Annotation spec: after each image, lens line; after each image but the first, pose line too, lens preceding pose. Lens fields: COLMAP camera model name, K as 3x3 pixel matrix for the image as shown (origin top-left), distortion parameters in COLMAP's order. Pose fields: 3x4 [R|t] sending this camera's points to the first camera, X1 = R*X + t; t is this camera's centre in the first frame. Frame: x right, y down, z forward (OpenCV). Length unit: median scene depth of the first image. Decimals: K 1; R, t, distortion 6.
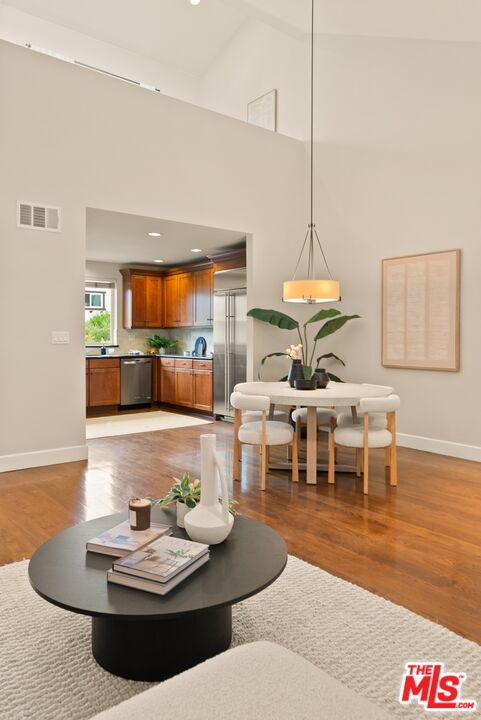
lens RADIAL K [[551.1, 0, 247.1], [0, 551.1, 343.2], [0, 0, 1]] dist [-0.002948, 0.002274]
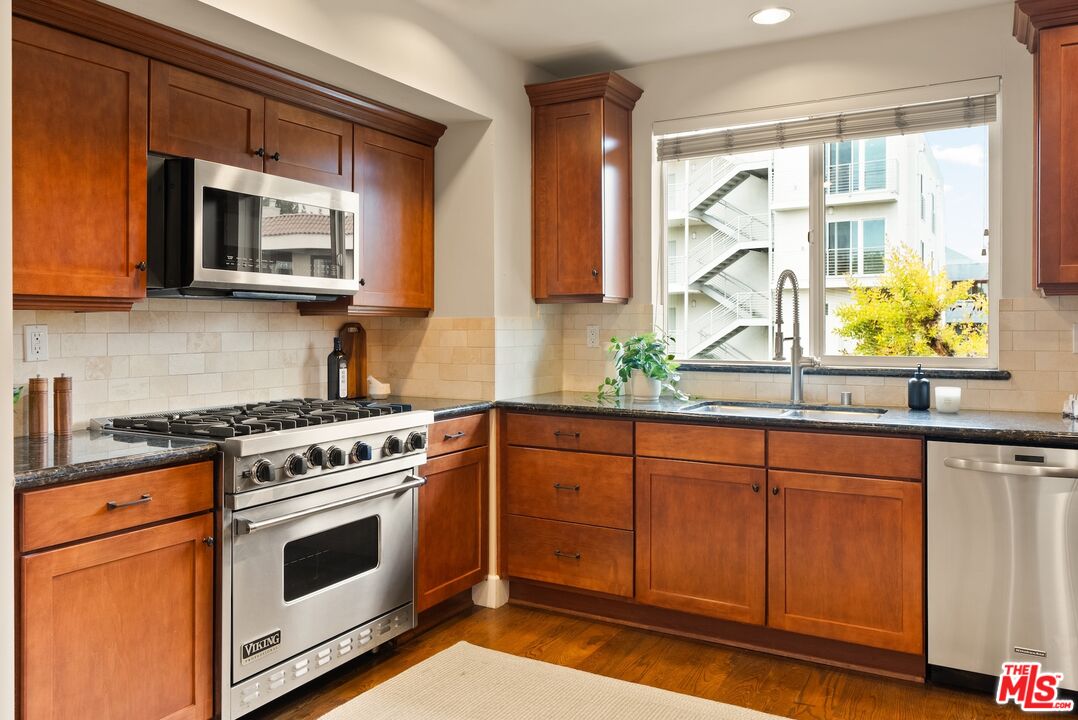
lens RADIAL K [[825.1, 0, 526.7], [0, 825.1, 328.5], [0, 0, 1]] dist [-0.002948, 0.002274]
pose [[0.366764, 0.002371, -0.930311, 0.003954], [-0.008398, 0.999964, -0.000763, -0.012097], [0.930276, 0.008093, 0.366771, 0.716386]]
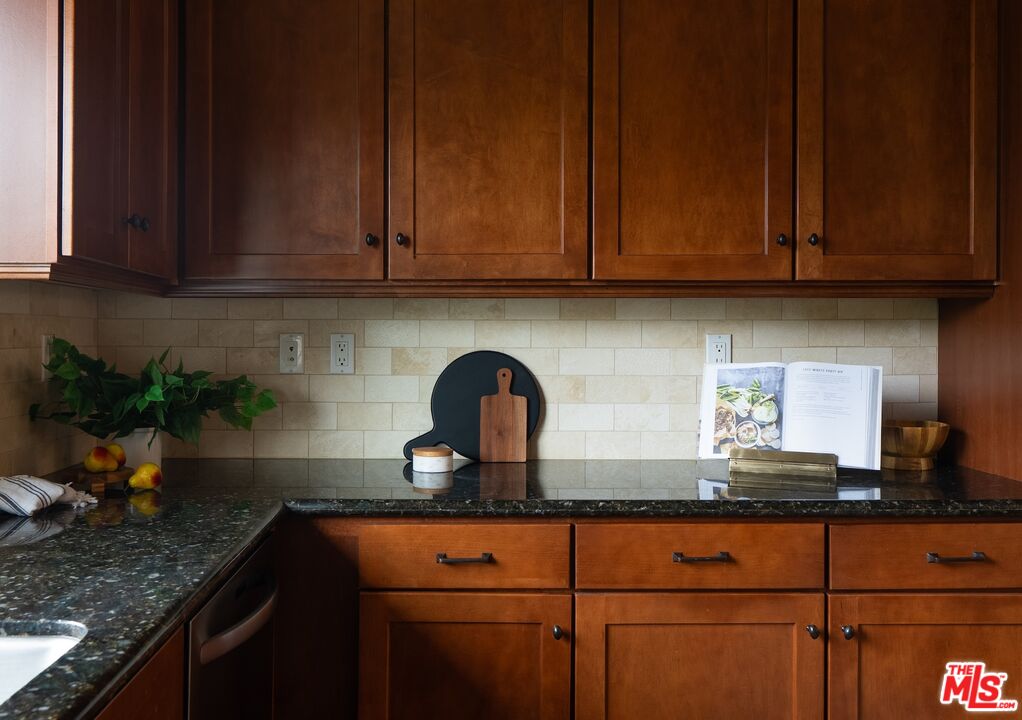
lens RADIAL K [[797.2, 0, 509.8], [0, 797.2, 360.1], [0, 0, 1]] dist [-0.000060, 0.005441]
pose [[0.612004, -0.007796, 0.790816, -0.271927], [0.004886, 0.999970, 0.006077, -0.010691], [-0.790840, 0.000145, 0.612023, 0.852914]]
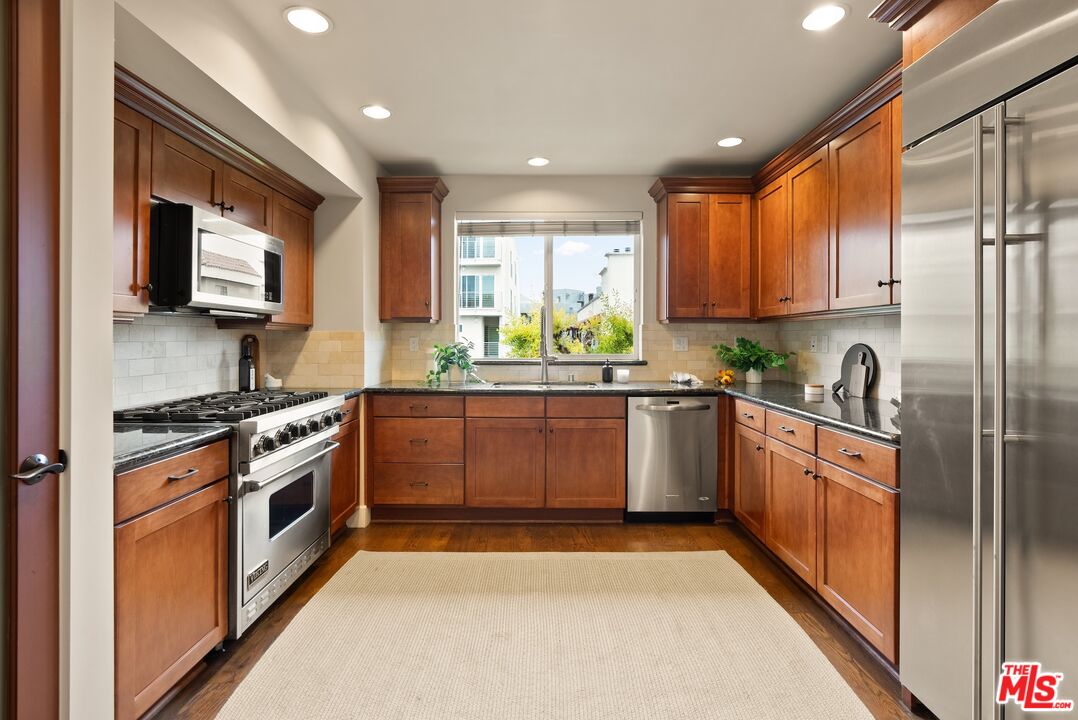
lens RADIAL K [[534.0, 0, 539.7], [0, 534.0, 340.3], [0, 0, 1]] dist [-0.016258, 0.001759]
pose [[0.783762, 0.002802, -0.621055, -0.036341], [-0.007366, 0.999961, -0.004784, -0.010498], [0.621017, 0.008324, 0.783753, 0.628694]]
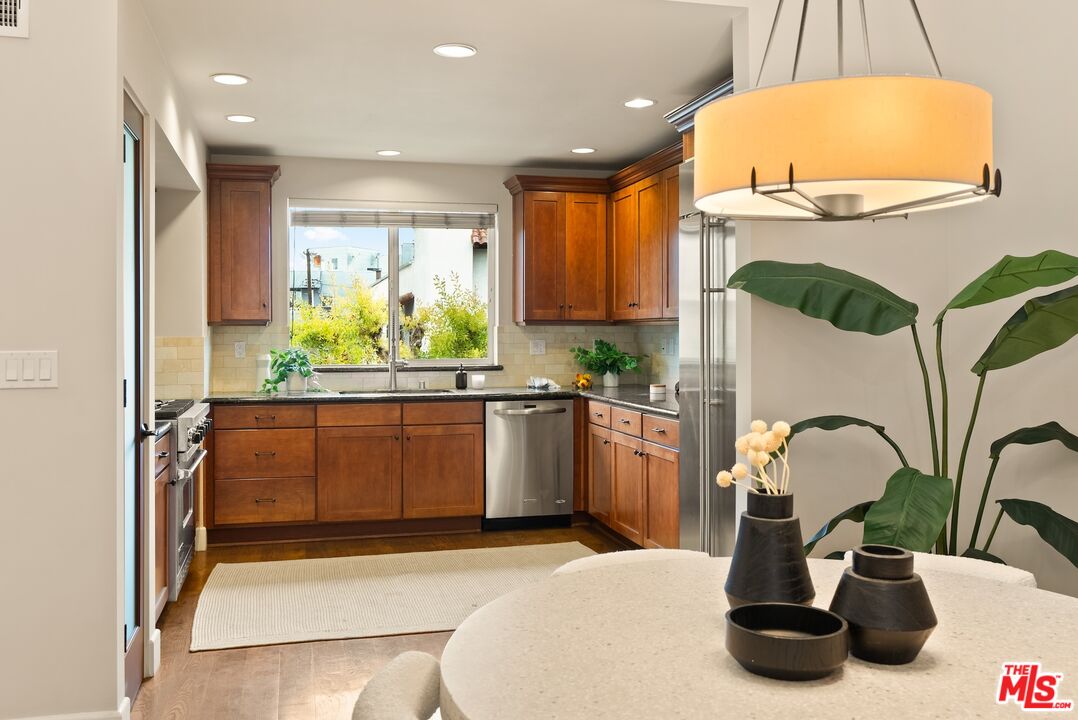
lens RADIAL K [[983.6, 0, 531.3], [0, 983.6, 328.5], [0, 0, 1]] dist [0.016413, -0.001250]
pose [[0.910671, -0.003905, -0.413115, 0.090475], [-0.001088, 0.999929, -0.011853, -0.015731], [0.413132, 0.011243, 0.910602, 0.352395]]
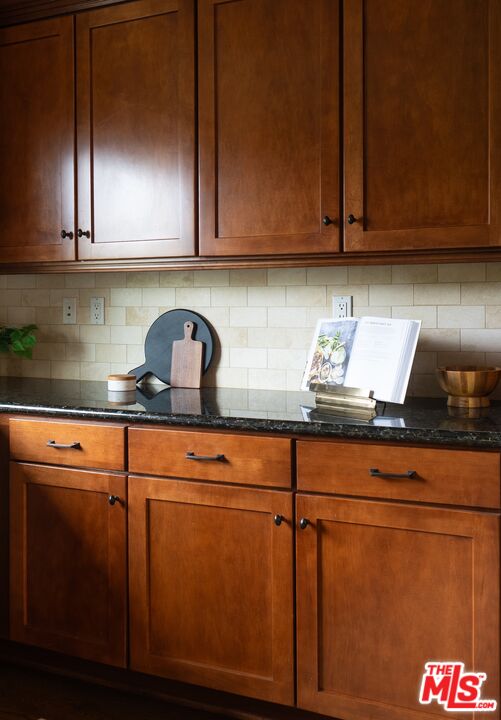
lens RADIAL K [[615.6, 0, 302.7], [0, 615.6, 330.3], [0, 0, 1]] dist [0.006264, 0.000695]
pose [[0.845618, -0.010556, 0.533684, -0.181816], [0.001182, 0.999839, 0.017903, -0.007523], [-0.533788, -0.014509, 0.845494, 0.754712]]
